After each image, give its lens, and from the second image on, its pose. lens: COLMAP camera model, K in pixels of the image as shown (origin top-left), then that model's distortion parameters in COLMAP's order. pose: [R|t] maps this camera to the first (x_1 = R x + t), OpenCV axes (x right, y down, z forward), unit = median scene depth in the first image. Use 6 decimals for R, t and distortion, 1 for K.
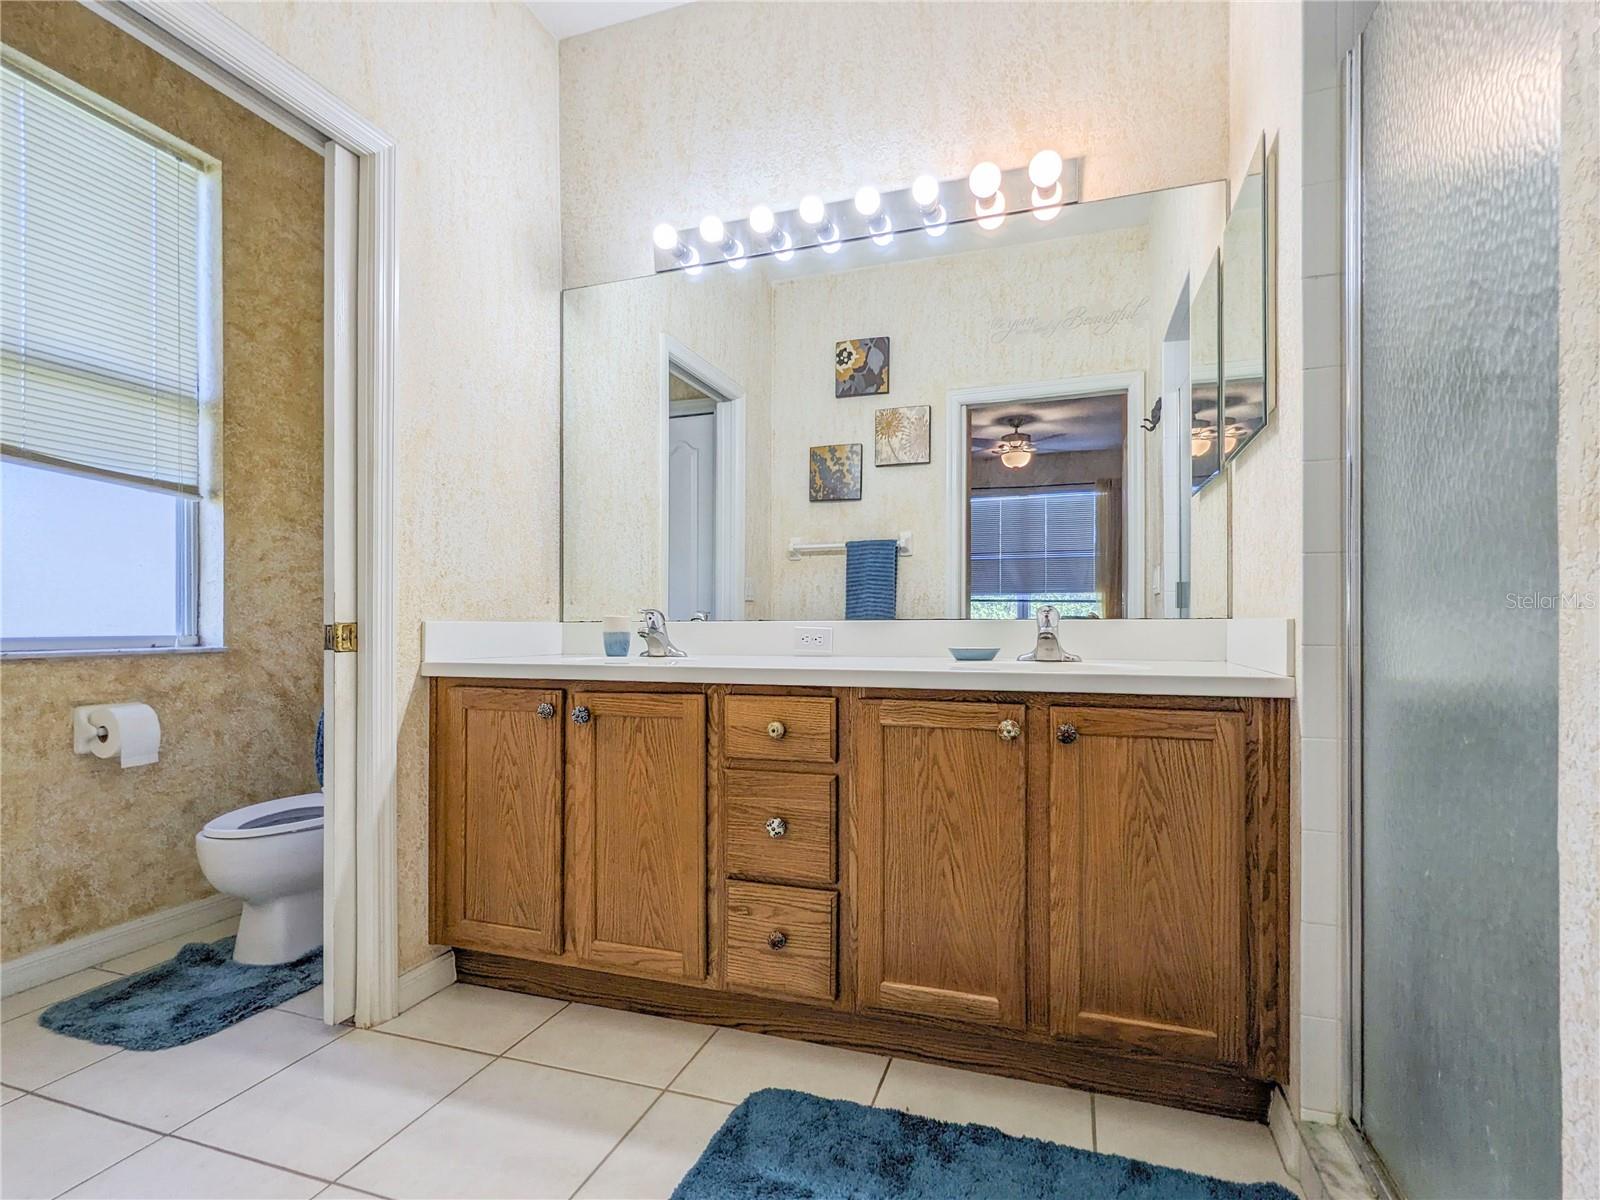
lens RADIAL K [[787.7, 0, 797.7], [0, 787.7, 624.7], [0, 0, 1]] dist [0.001735, 0.000908]
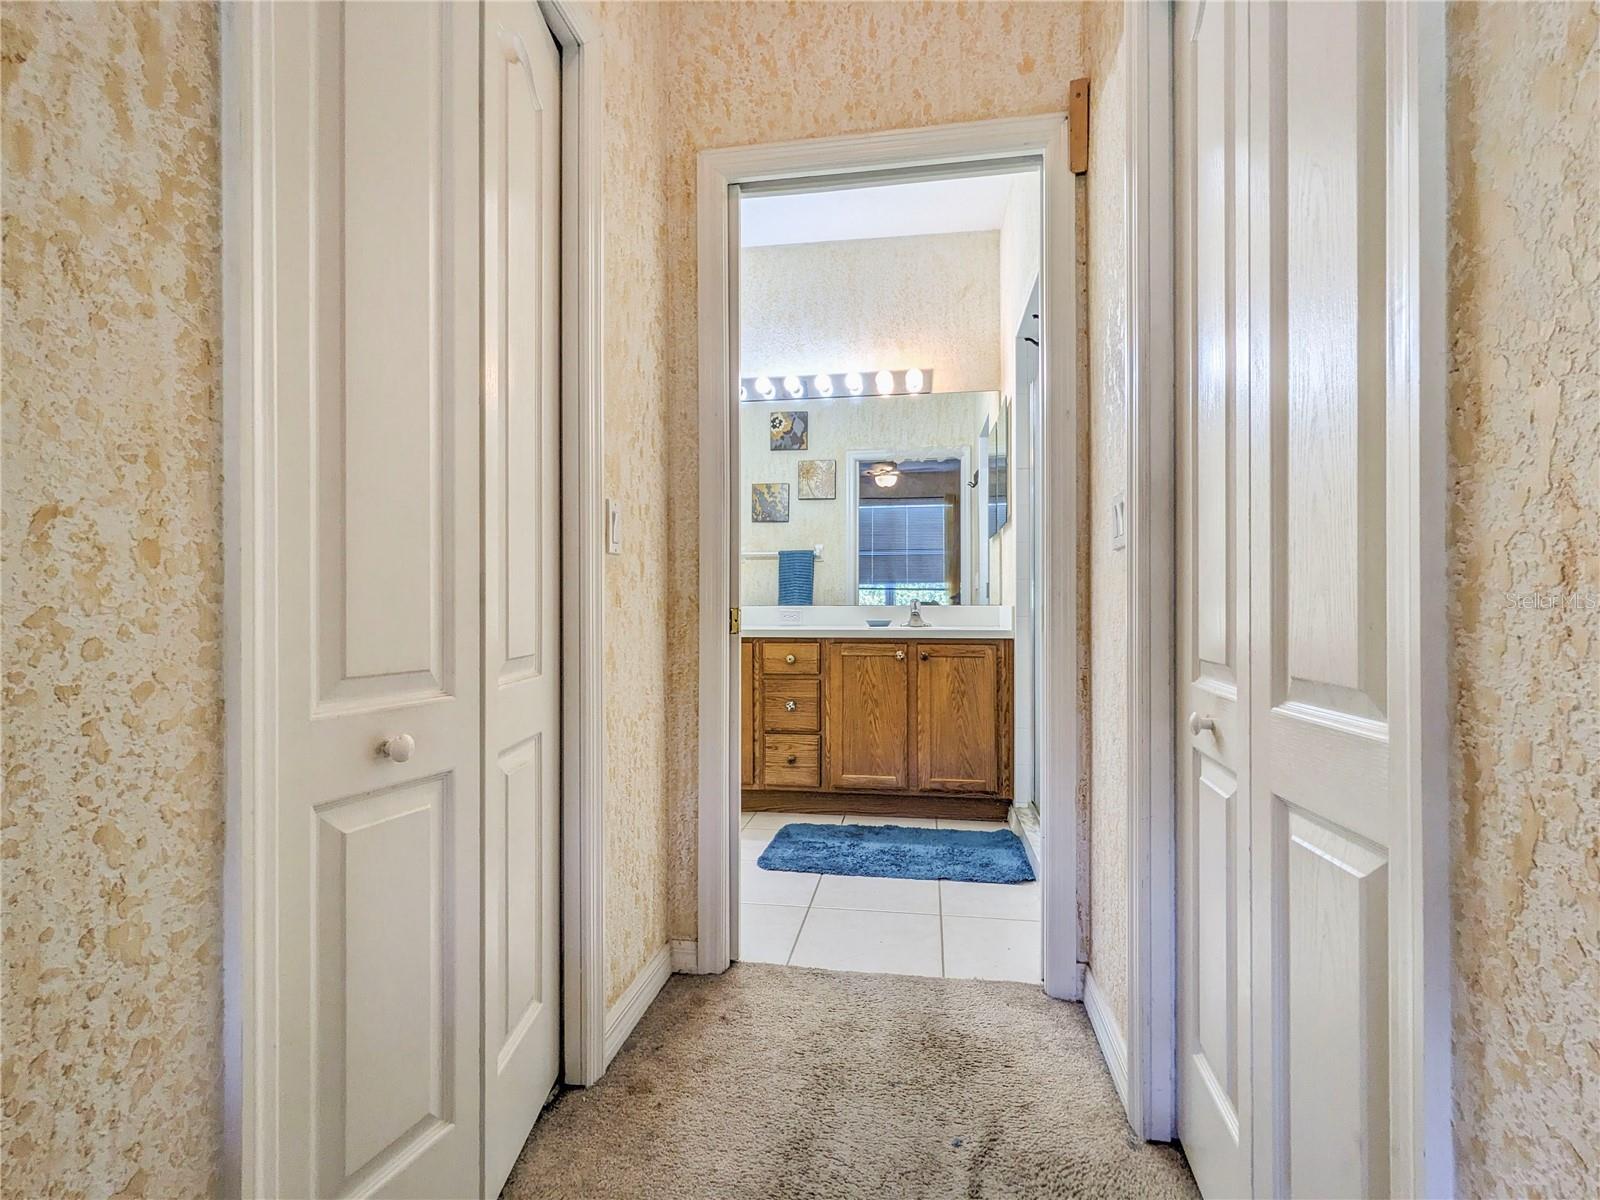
lens RADIAL K [[768.3, 0, 803.4], [0, 768.3, 600.4], [0, 0, 1]] dist [0.002022, -0.000798]
pose [[0.984744, 0.001394, 0.174006, -0.331596], [0.000171, 0.999960, -0.008975, -0.002409], [-0.174011, 0.008868, 0.984704, -0.955895]]
